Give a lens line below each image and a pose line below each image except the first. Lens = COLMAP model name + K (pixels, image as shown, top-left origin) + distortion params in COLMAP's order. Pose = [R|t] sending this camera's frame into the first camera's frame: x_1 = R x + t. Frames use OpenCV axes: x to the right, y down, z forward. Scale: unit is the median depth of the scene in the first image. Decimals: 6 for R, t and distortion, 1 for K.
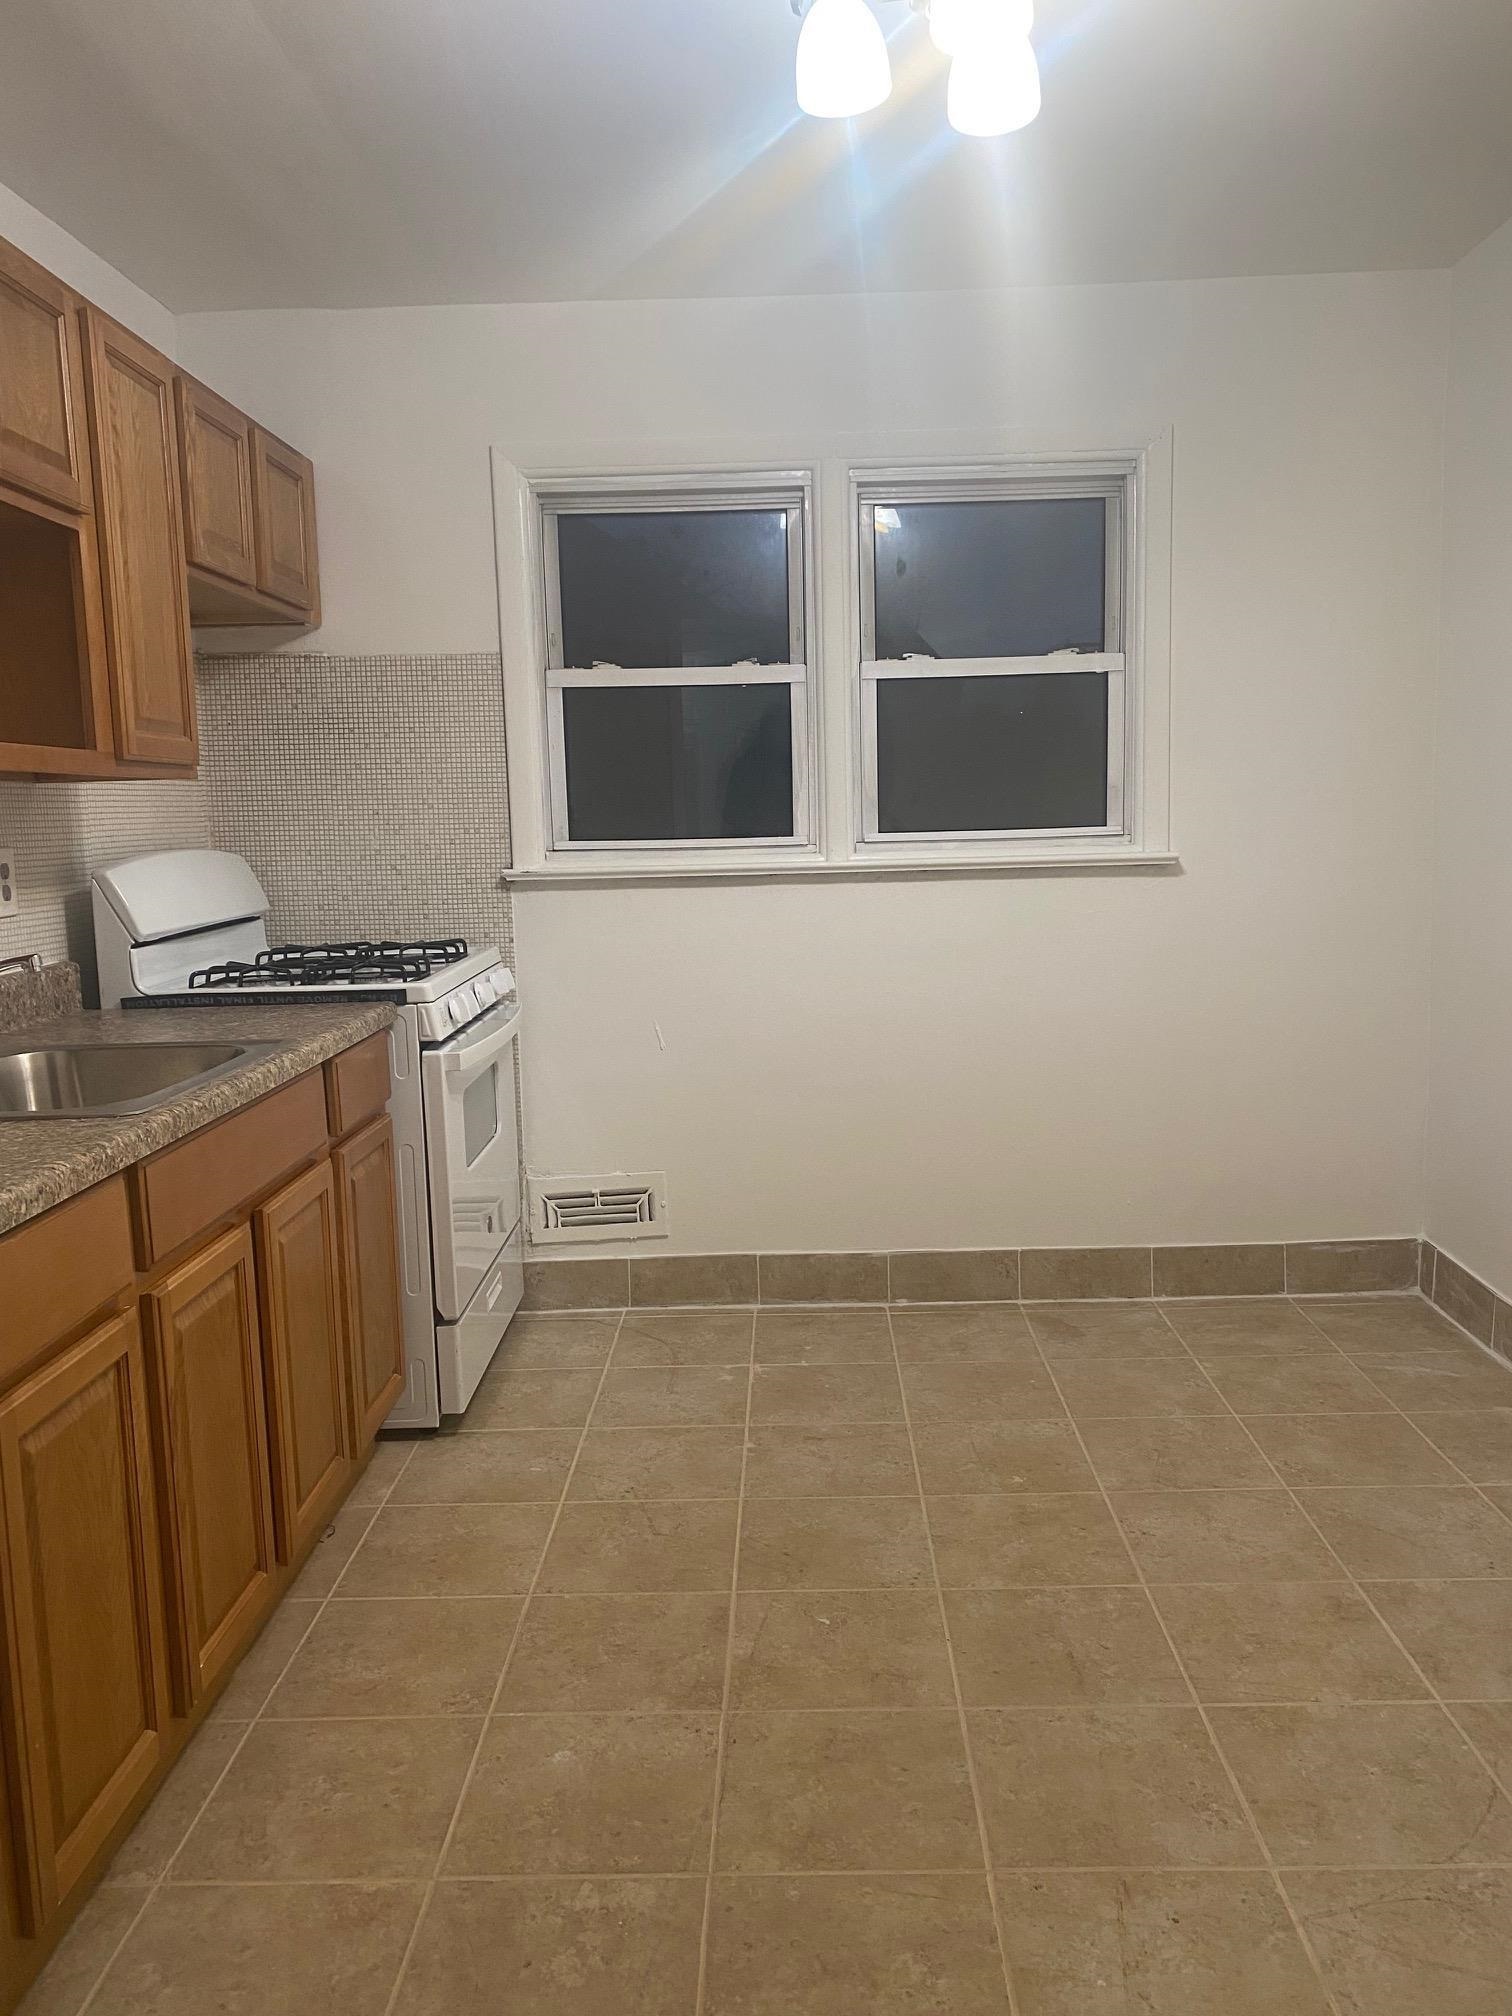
lens RADIAL K [[1547.6, 0, 761.7], [0, 1547.6, 985.1], [0, 0, 1]] dist [0.028131, -0.012689]
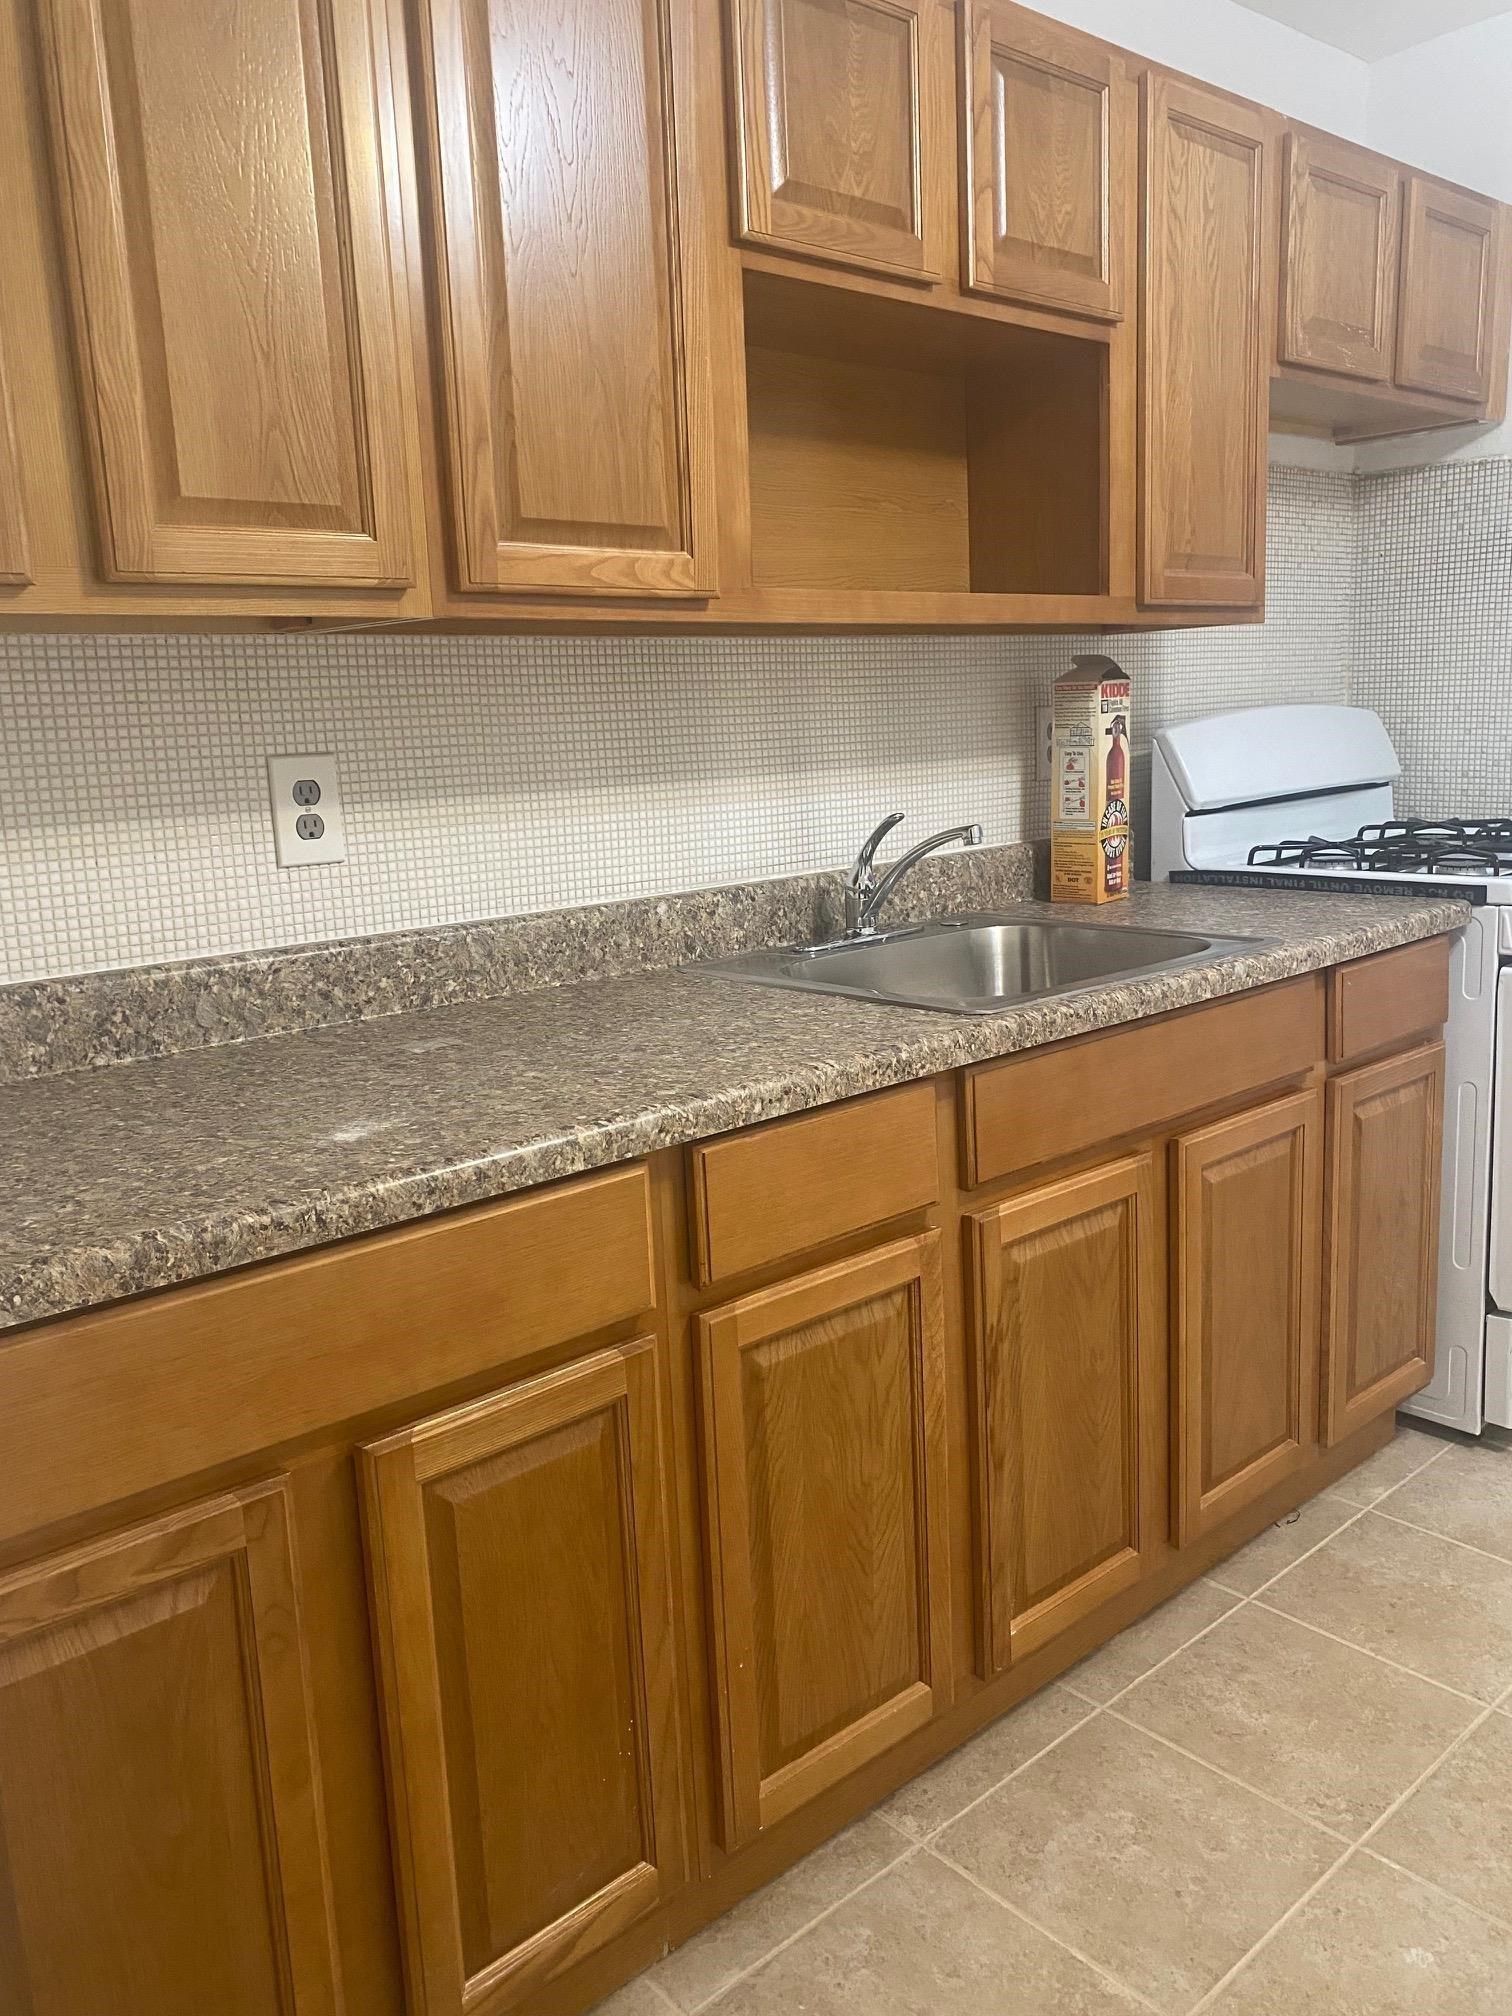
lens RADIAL K [[1547.6, 0, 761.7], [0, 1547.6, 985.1], [0, 0, 1]] dist [0.028131, -0.012689]
pose [[0.681589, 0.126033, -0.720800, 0.104639], [-0.058158, 0.991270, 0.118331, -0.021746], [0.729420, -0.038733, 0.682968, 0.225259]]
